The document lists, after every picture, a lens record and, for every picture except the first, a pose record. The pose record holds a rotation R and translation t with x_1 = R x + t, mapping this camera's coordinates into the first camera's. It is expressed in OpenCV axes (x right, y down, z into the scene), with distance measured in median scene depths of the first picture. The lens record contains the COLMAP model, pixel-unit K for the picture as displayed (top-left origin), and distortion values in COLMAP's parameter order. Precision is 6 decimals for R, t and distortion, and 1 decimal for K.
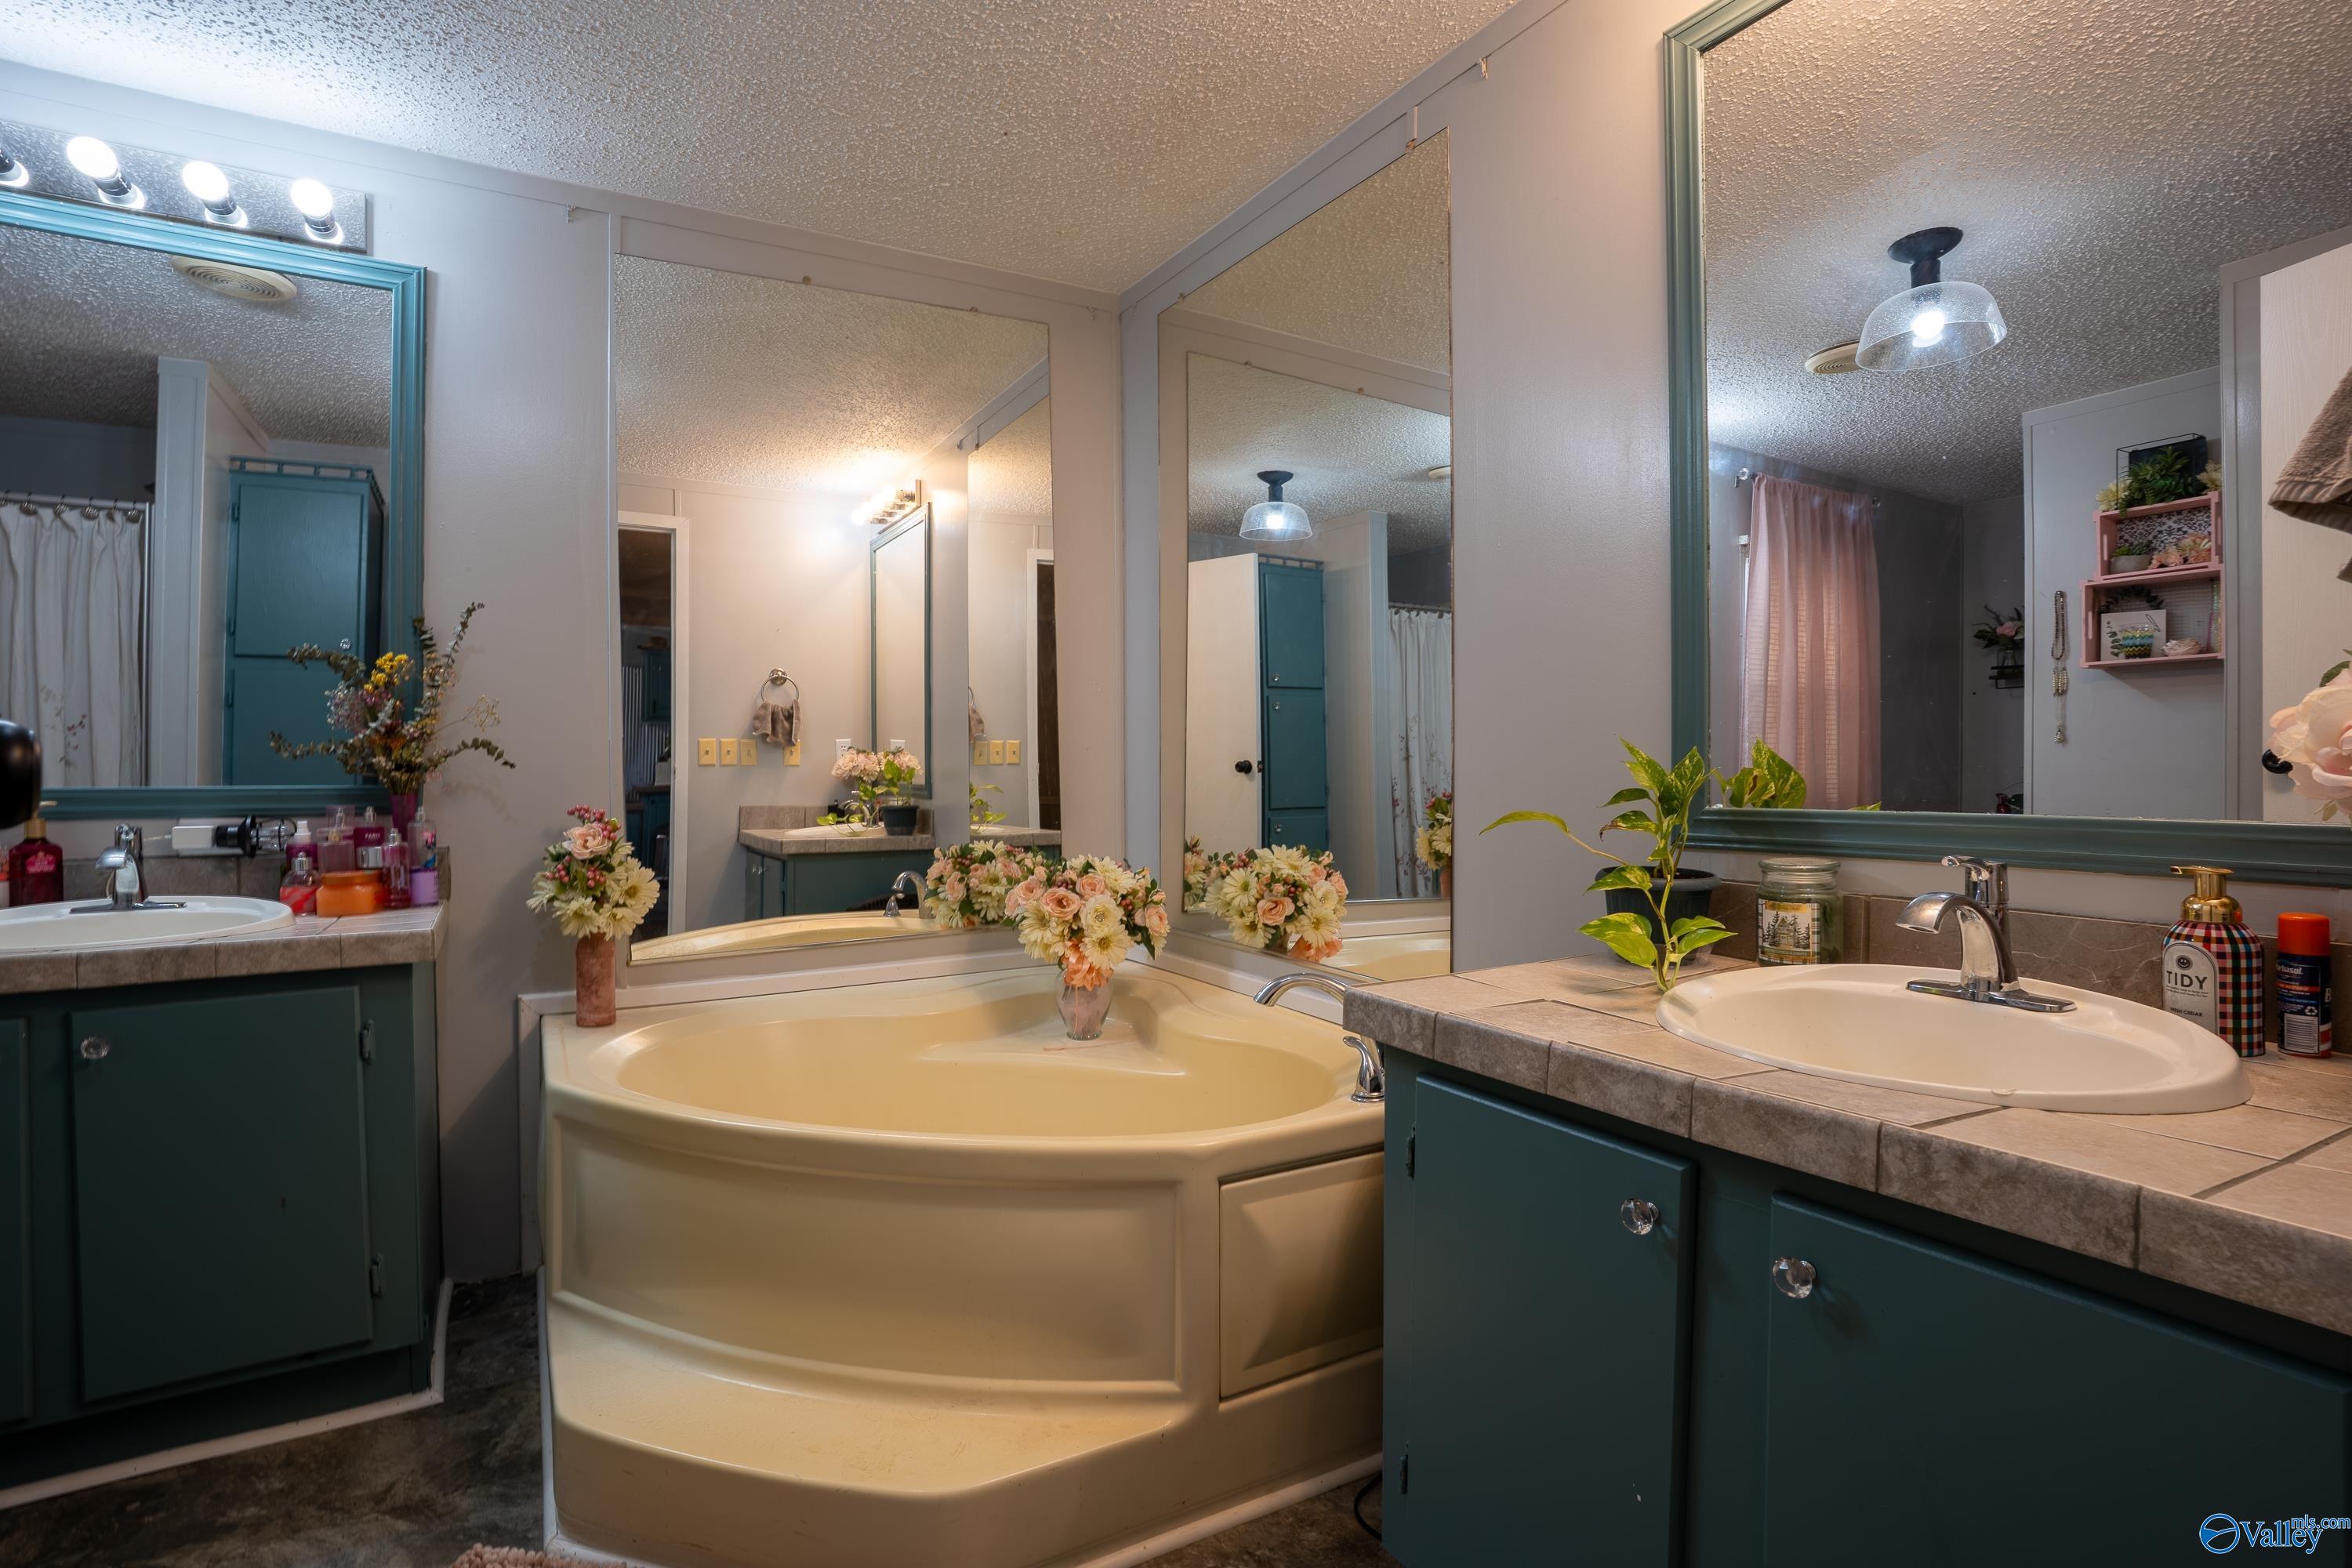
lens RADIAL K [[1149.1, 0, 1179.1], [0, 1149.1, 784.4], [0, 0, 1]] dist [-0.048129, 0.013663]
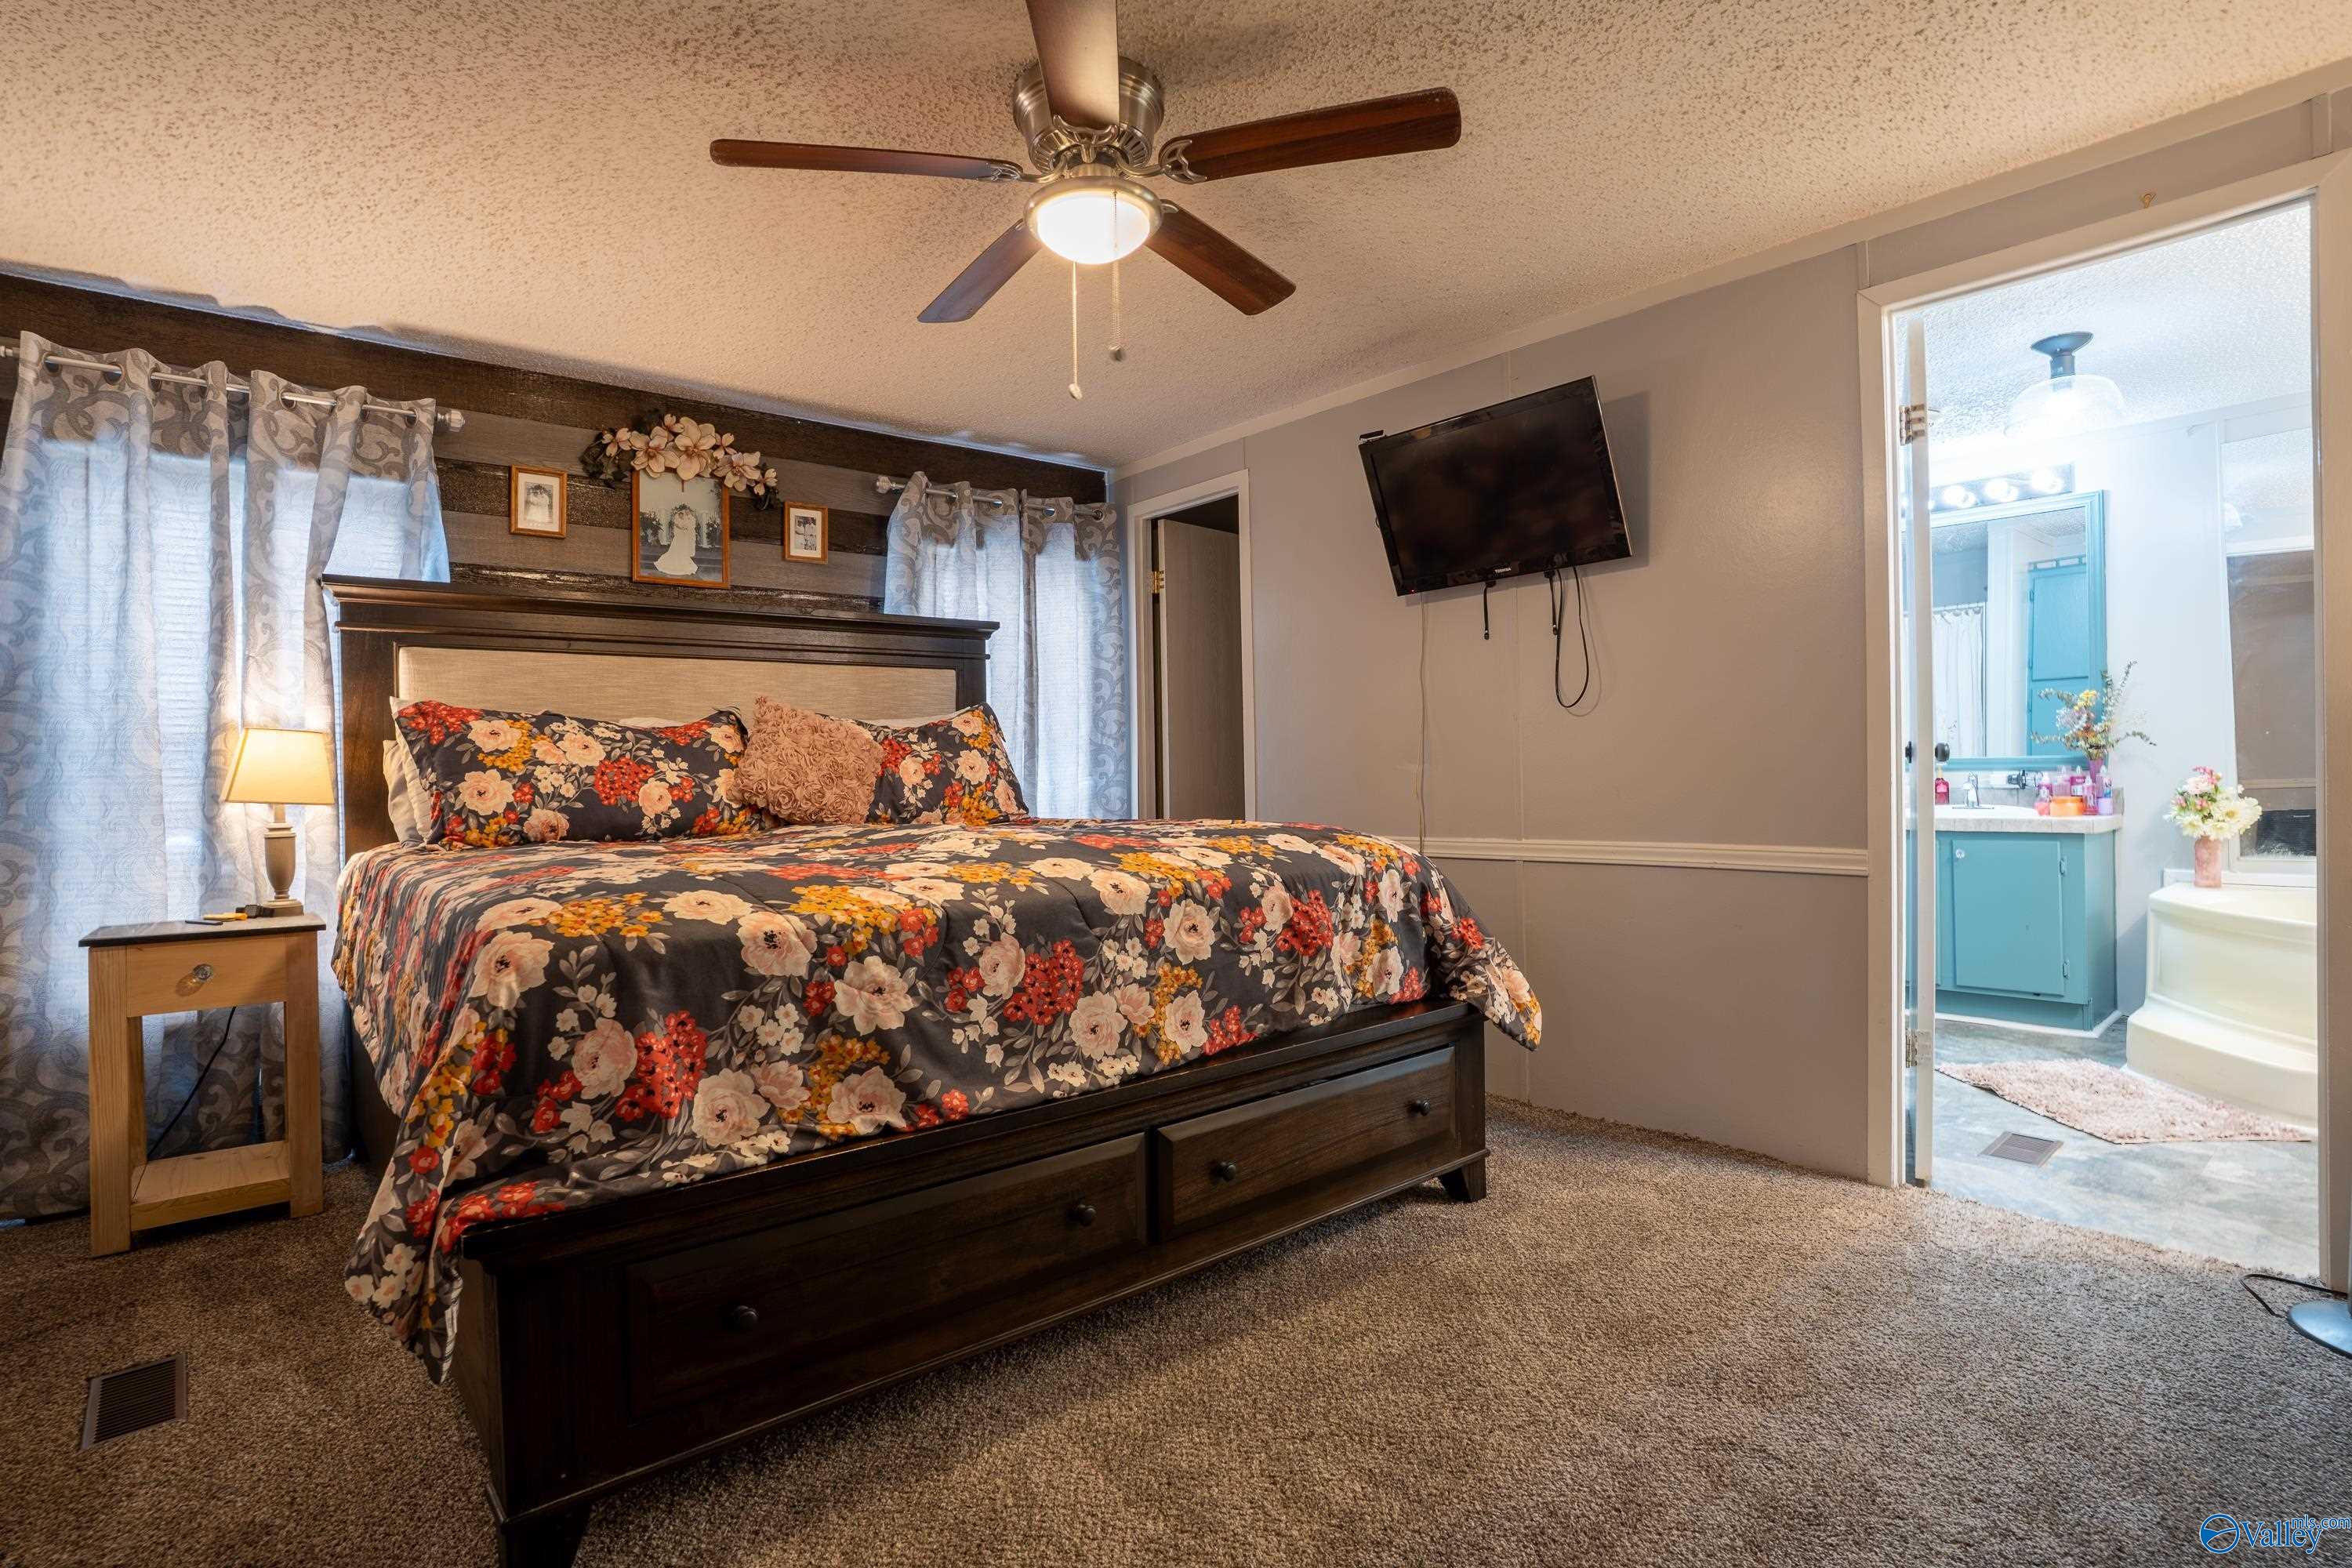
lens RADIAL K [[1149.1, 0, 1176.1], [0, 1149.1, 775.5], [0, 0, 1]] dist [-0.048129, 0.013663]
pose [[0.184264, 0.004883, -0.982865, 0.991880], [0.015176, 0.999854, 0.007813, -0.004226], [0.982760, -0.016356, 0.184163, -1.002298]]
